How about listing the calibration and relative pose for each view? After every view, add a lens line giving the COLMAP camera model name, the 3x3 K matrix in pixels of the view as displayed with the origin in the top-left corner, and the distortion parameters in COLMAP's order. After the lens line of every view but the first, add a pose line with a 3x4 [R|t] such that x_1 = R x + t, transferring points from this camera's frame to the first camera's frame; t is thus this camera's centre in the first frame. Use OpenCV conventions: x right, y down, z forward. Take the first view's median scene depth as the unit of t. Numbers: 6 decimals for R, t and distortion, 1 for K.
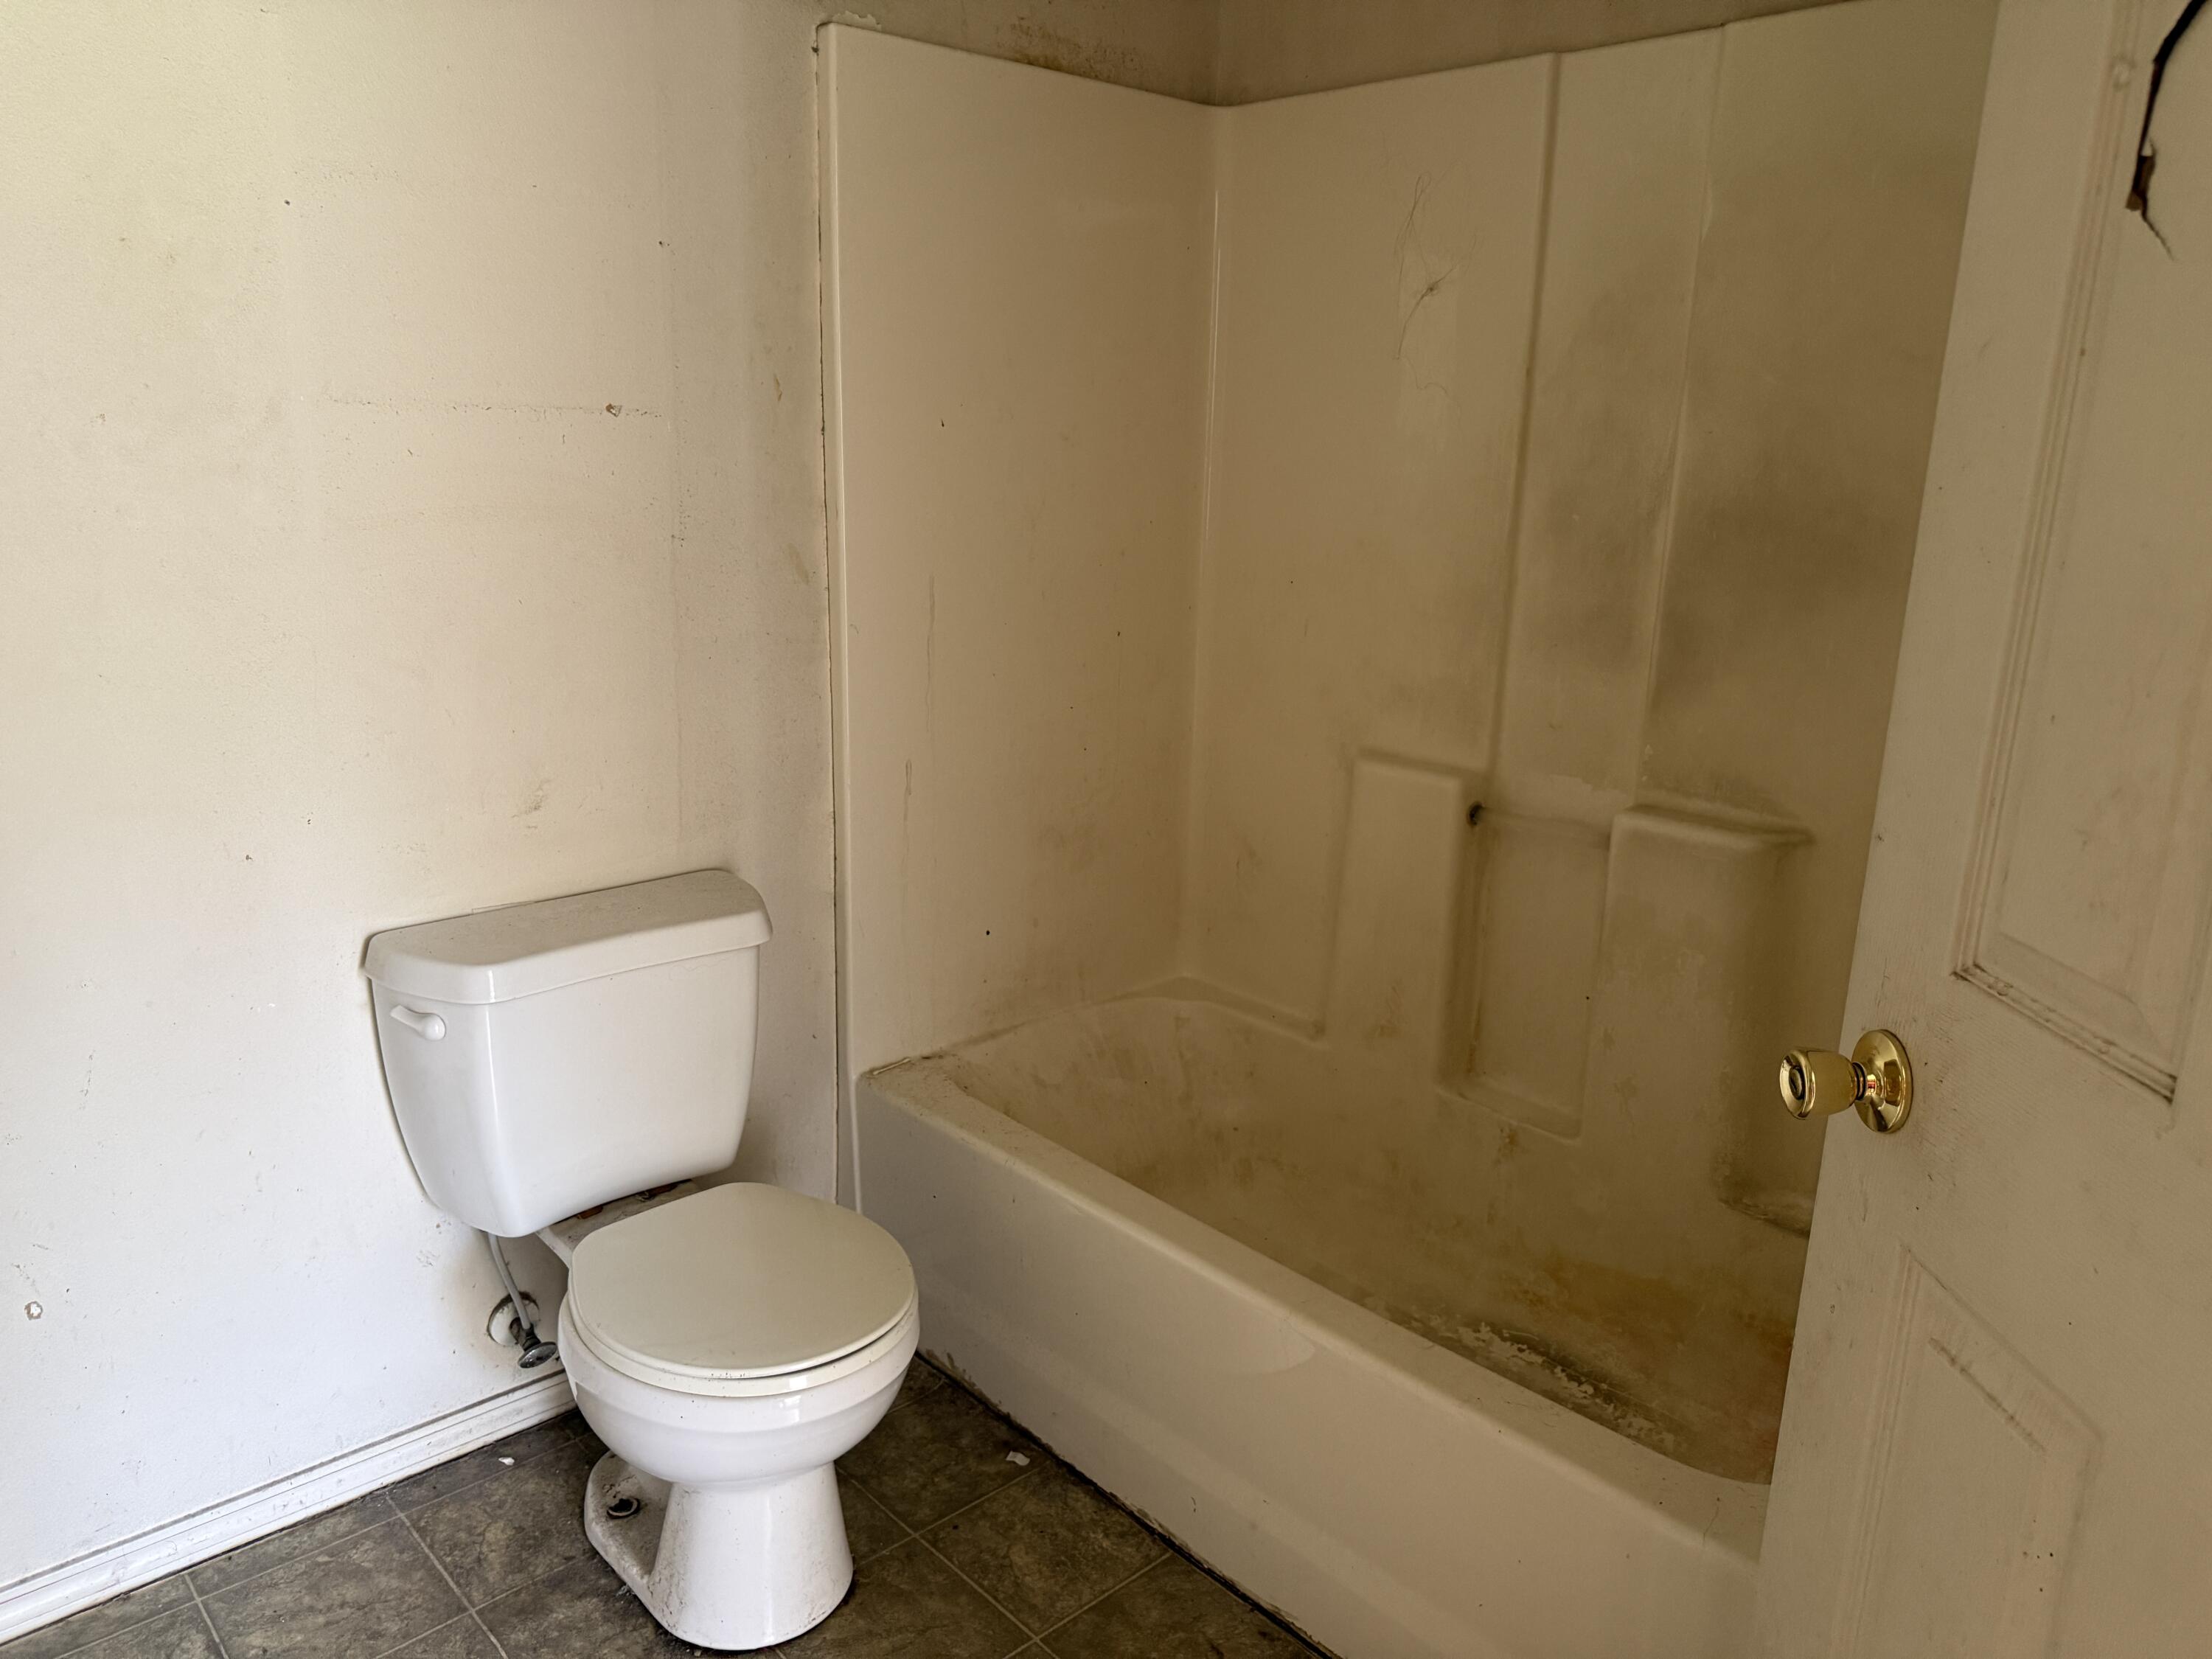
lens RADIAL K [[1564.0, 0, 1109.0], [0, 1564.0, 822.1], [0, 0, 1]] dist [0.017115, -0.020289]
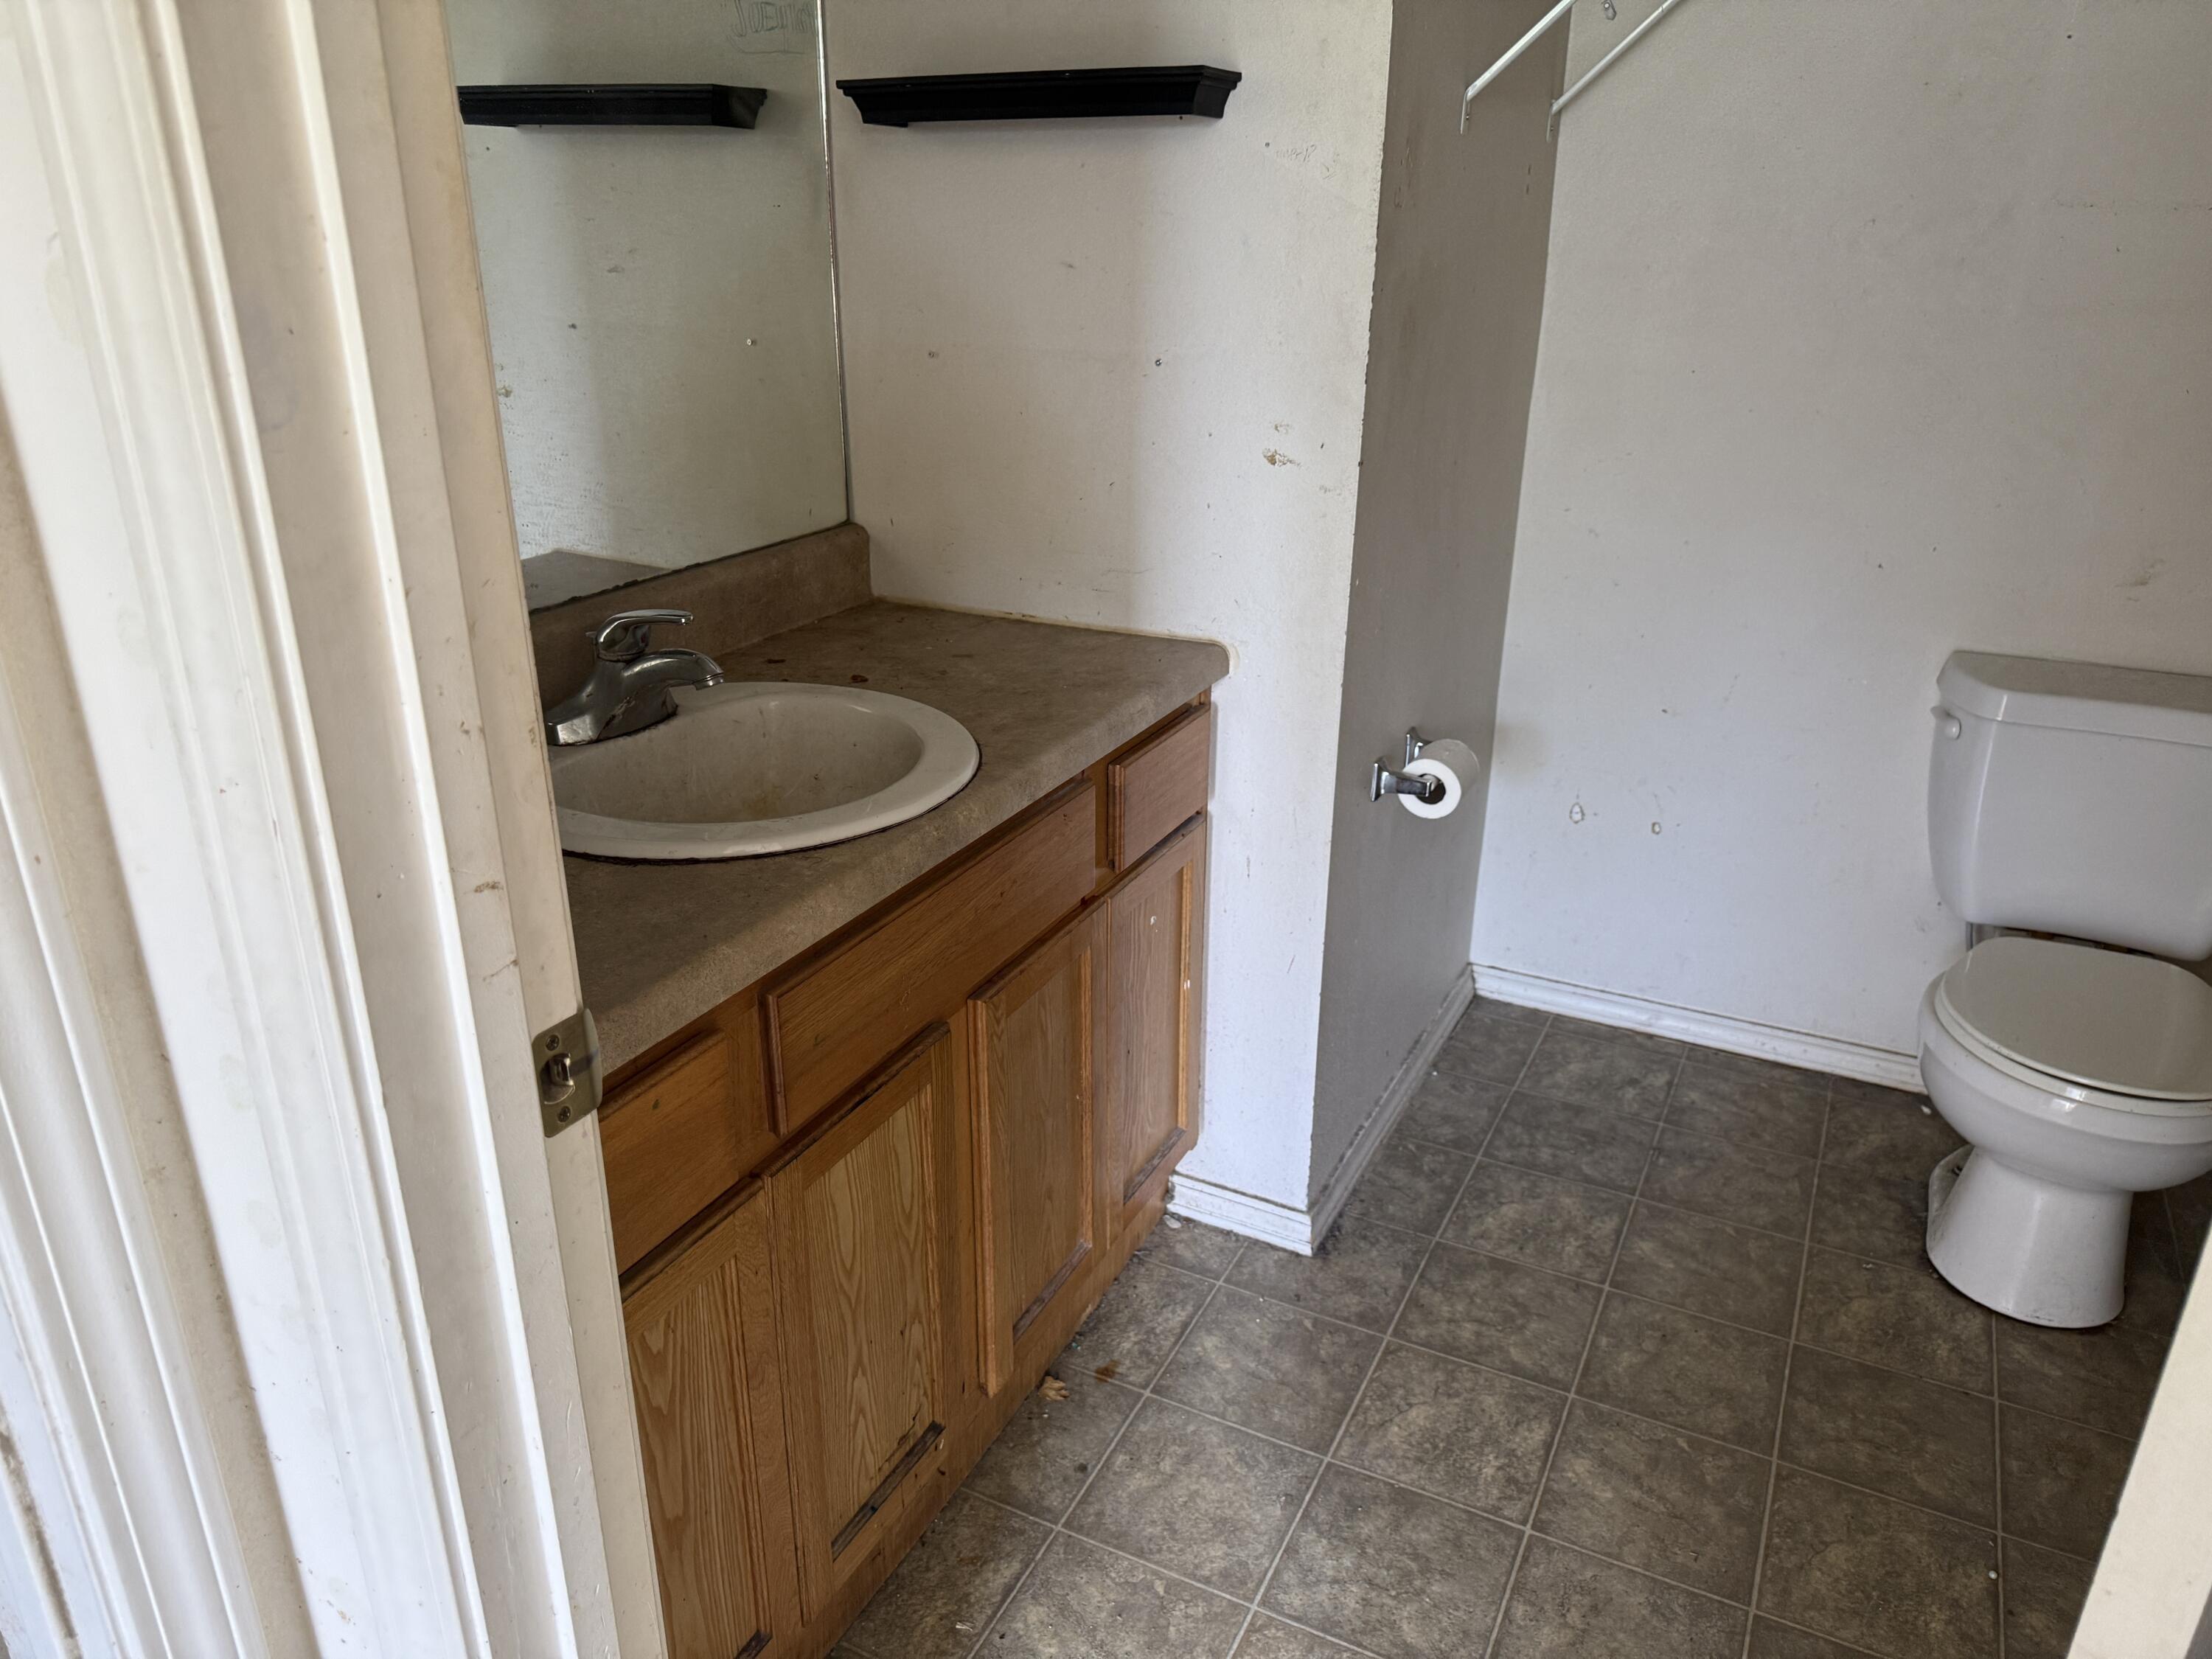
lens RADIAL K [[1564.0, 0, 1113.6], [0, 1564.0, 833.5], [0, 0, 1]] dist [0.017115, -0.020289]
pose [[0.353210, 0.326553, -0.876701, 0.447809], [-0.220450, 0.939767, 0.261228, 0.030358], [0.909200, 0.101001, 0.403924, -0.098157]]
